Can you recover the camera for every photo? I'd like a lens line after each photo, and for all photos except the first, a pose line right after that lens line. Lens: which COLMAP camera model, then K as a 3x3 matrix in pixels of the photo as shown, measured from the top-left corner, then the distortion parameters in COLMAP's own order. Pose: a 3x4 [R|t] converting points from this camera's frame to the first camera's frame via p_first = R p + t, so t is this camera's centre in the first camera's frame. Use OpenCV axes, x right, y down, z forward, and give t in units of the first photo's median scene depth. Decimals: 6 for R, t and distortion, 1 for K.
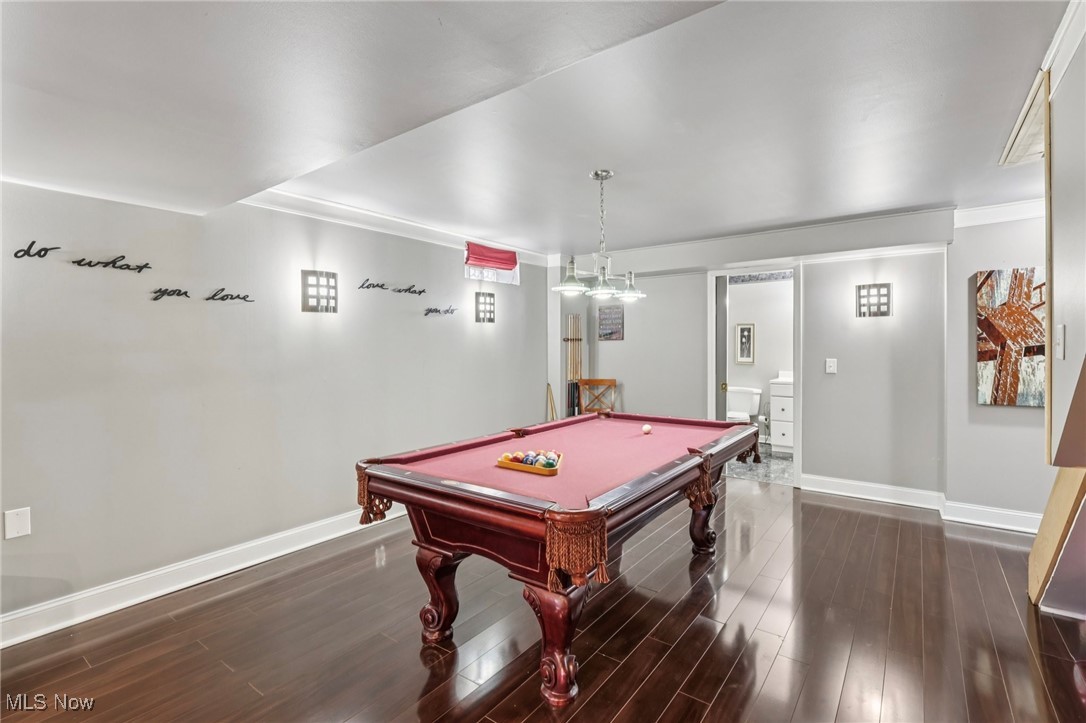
lens RADIAL K [[504.8, 0, 543.0], [0, 504.8, 362.5], [0, 0, 1]] dist [-0.002262, -0.000462]
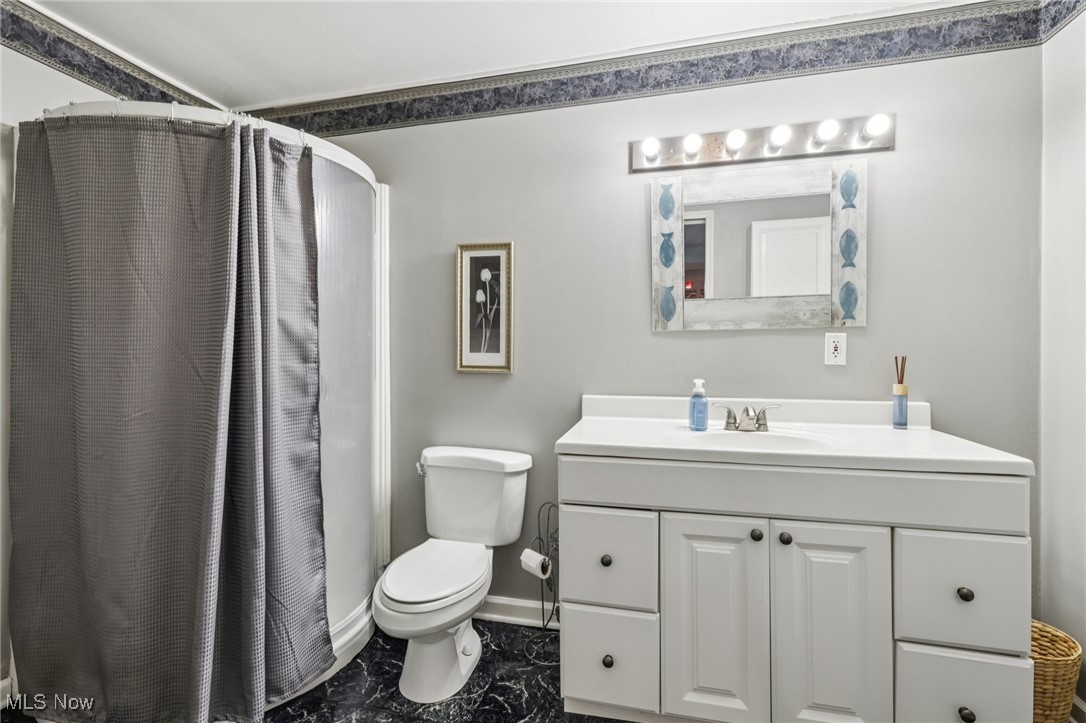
lens RADIAL K [[504.8, 0, 540.1], [0, 504.8, 359.1], [0, 0, 1]] dist [-0.002262, -0.000462]
pose [[0.921308, 0.005605, 0.388792, 0.312414], [0.000830, 0.999865, -0.016381, -0.000404], [-0.388832, 0.015414, 0.921180, 0.700949]]
